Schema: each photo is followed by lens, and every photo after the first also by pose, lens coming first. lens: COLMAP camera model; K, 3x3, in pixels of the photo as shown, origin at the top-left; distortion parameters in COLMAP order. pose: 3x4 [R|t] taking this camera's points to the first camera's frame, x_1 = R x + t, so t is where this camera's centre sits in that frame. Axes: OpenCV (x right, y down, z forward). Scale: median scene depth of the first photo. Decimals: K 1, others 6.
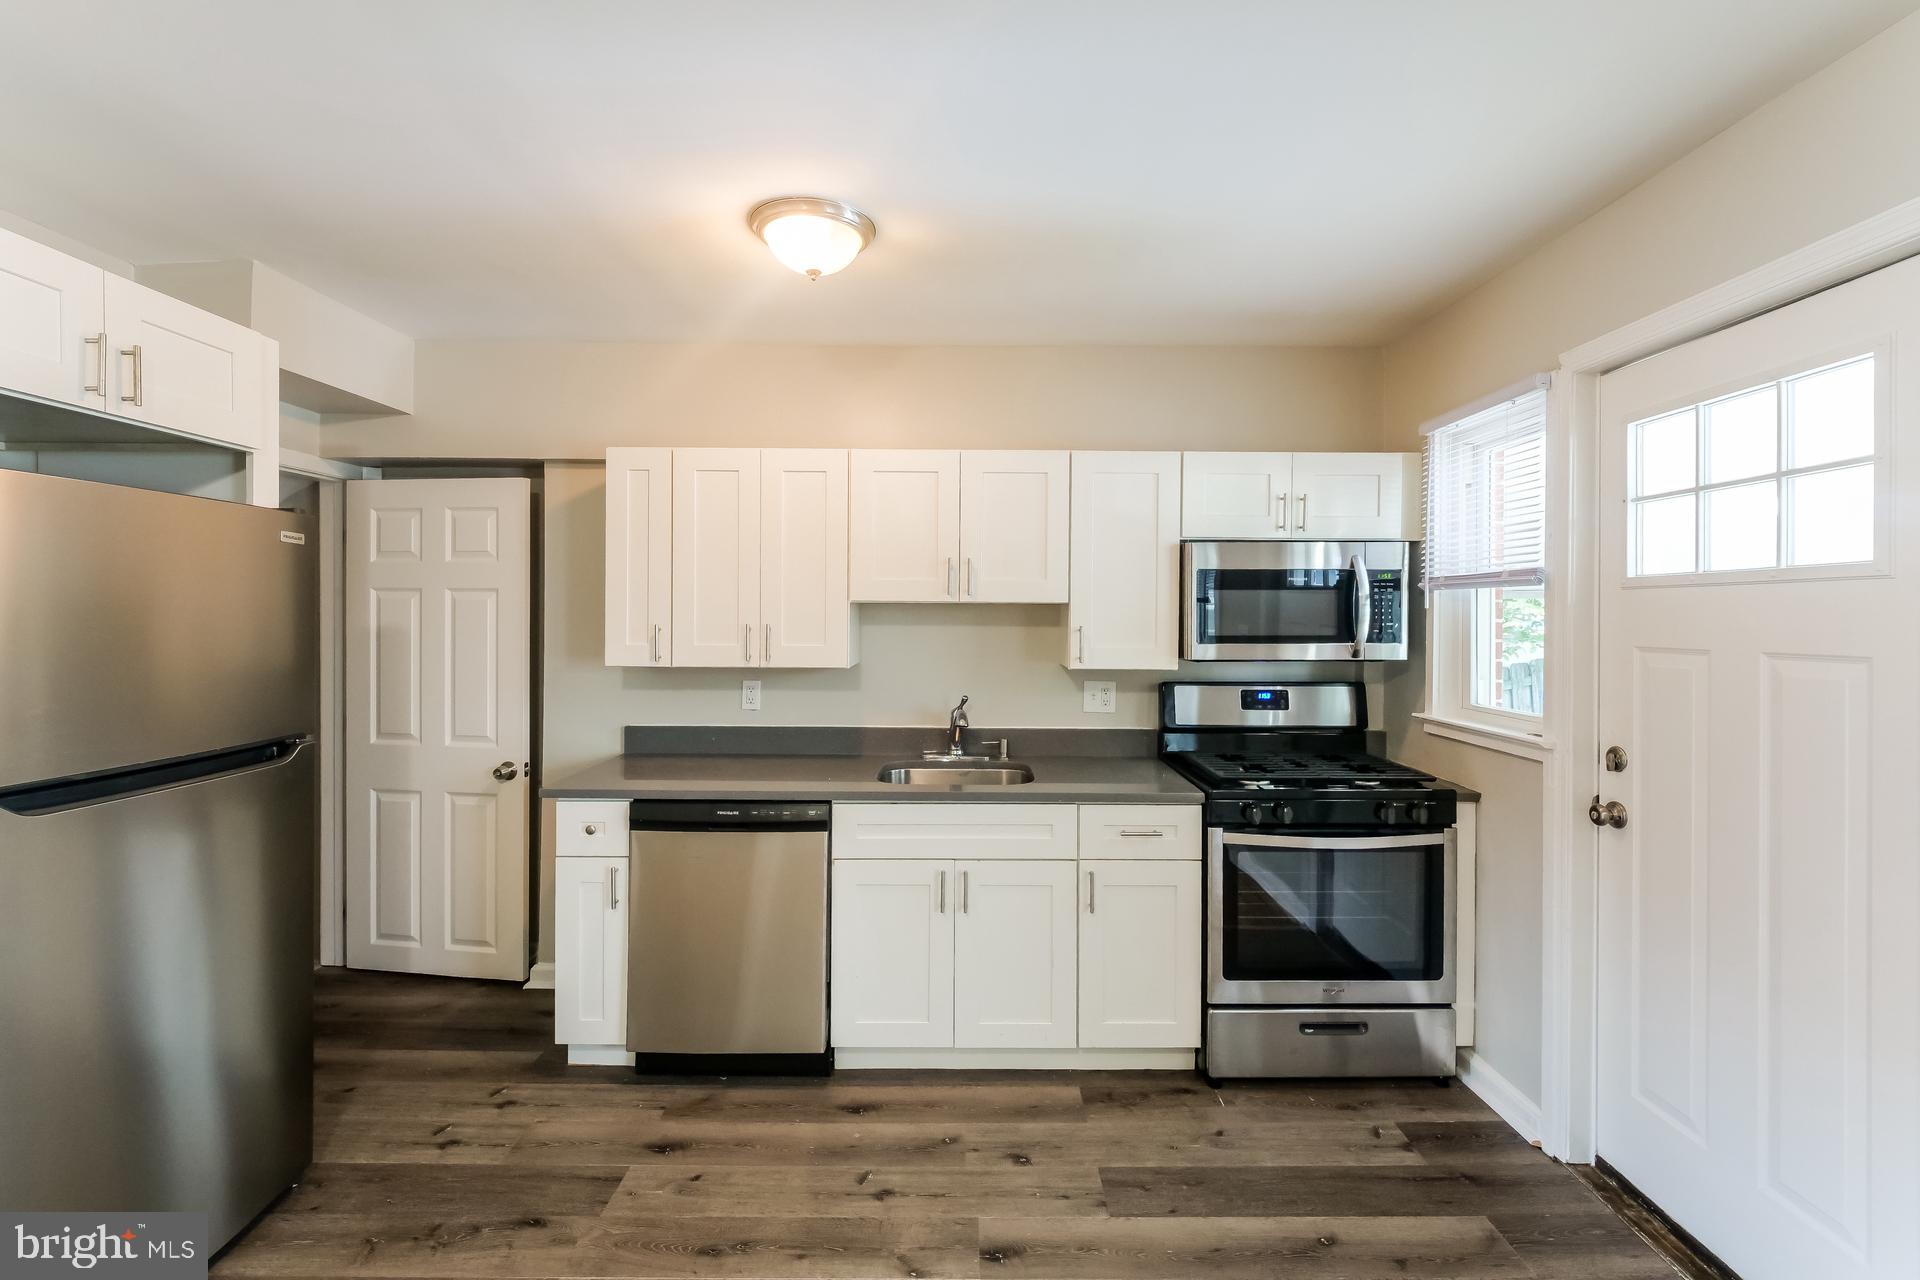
lens RADIAL K [[822.0, 0, 964.5], [0, 822.0, 610.7], [0, 0, 1]] dist [-0.001183, -0.000218]
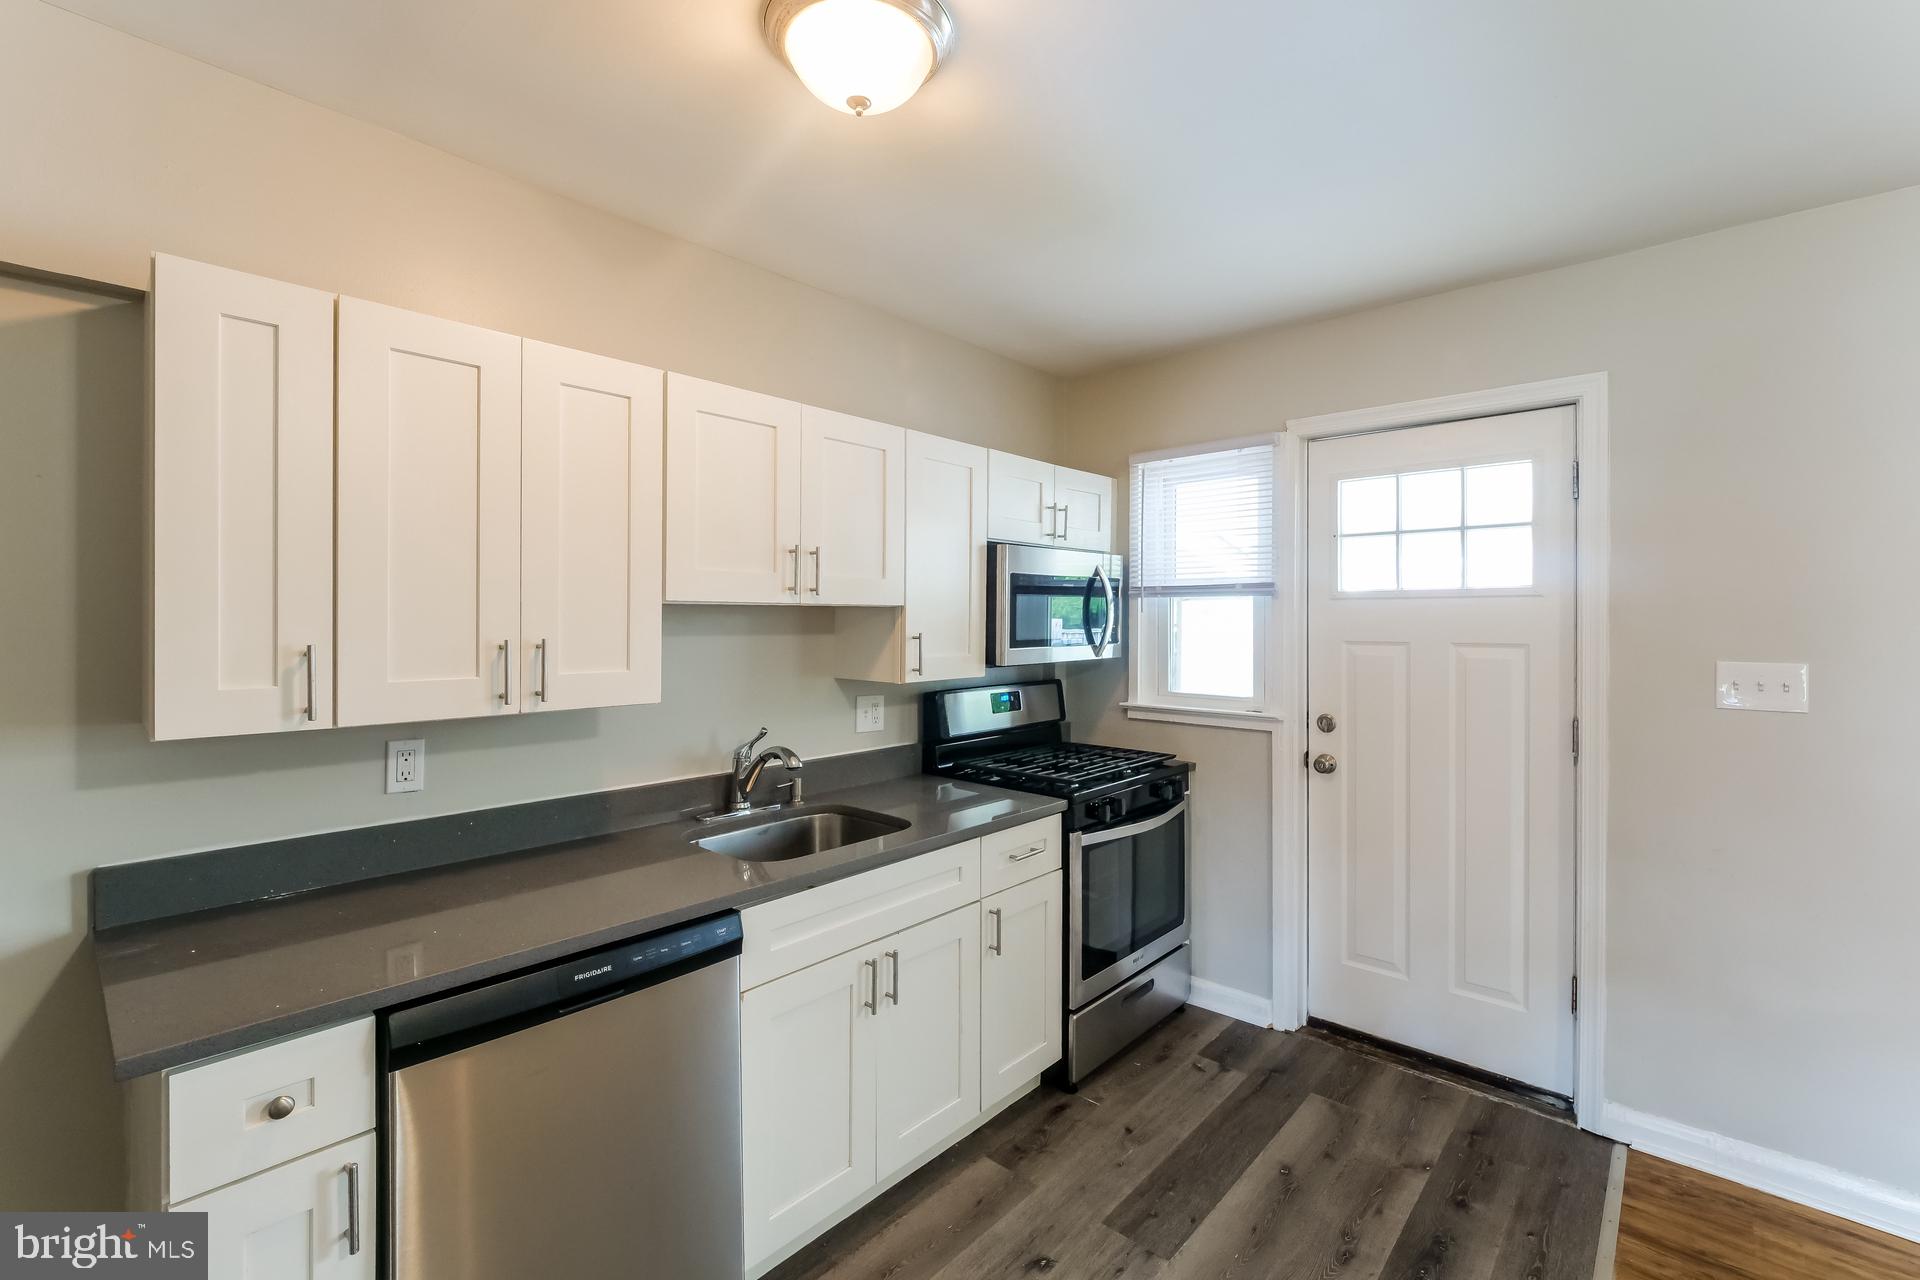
lens RADIAL K [[843.2, 0, 940.4], [0, 843.2, 620.7], [0, 0, 1]] dist [-0.000303, -0.000139]
pose [[0.672506, -0.005967, 0.740068, -0.562846], [-0.000602, 0.999963, 0.008611, -0.002538], [-0.740092, -0.006236, 0.672477, 0.435848]]
